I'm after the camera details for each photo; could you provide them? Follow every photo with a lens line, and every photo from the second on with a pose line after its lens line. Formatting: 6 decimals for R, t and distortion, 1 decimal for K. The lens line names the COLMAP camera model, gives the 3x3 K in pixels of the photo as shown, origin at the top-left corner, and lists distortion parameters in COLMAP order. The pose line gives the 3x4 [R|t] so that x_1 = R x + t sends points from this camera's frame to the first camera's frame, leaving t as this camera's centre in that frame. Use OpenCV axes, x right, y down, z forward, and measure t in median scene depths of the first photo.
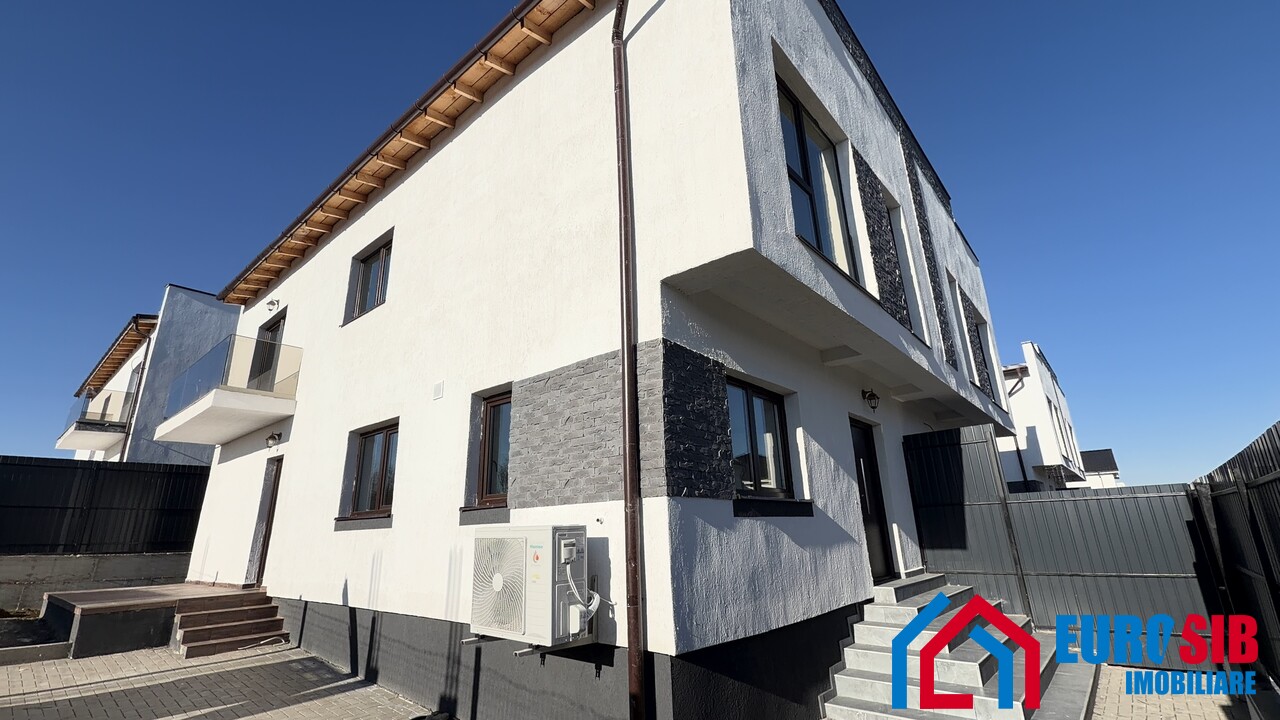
lens RADIAL K [[553.9, 0, 638.4], [0, 553.9, 359.3], [0, 0, 1]] dist [-0.020429, 0.017149]
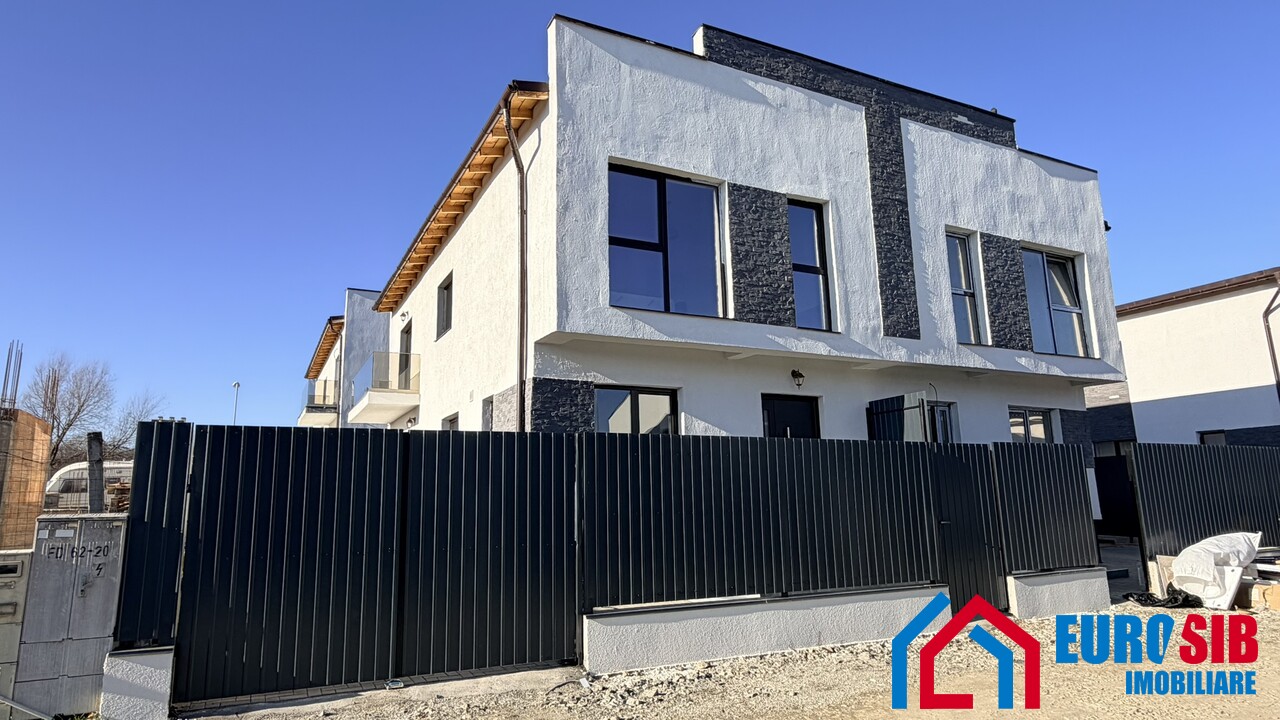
lens RADIAL K [[758.8, 0, 640.0], [0, 758.8, 360.0], [0, 0, 1]] dist [-0.037131, -0.000110]
pose [[0.924252, -0.065254, -0.376165, 0.701187], [0.111921, 0.988307, 0.103551, -0.167789], [0.365010, -0.137808, 0.920748, -0.609778]]
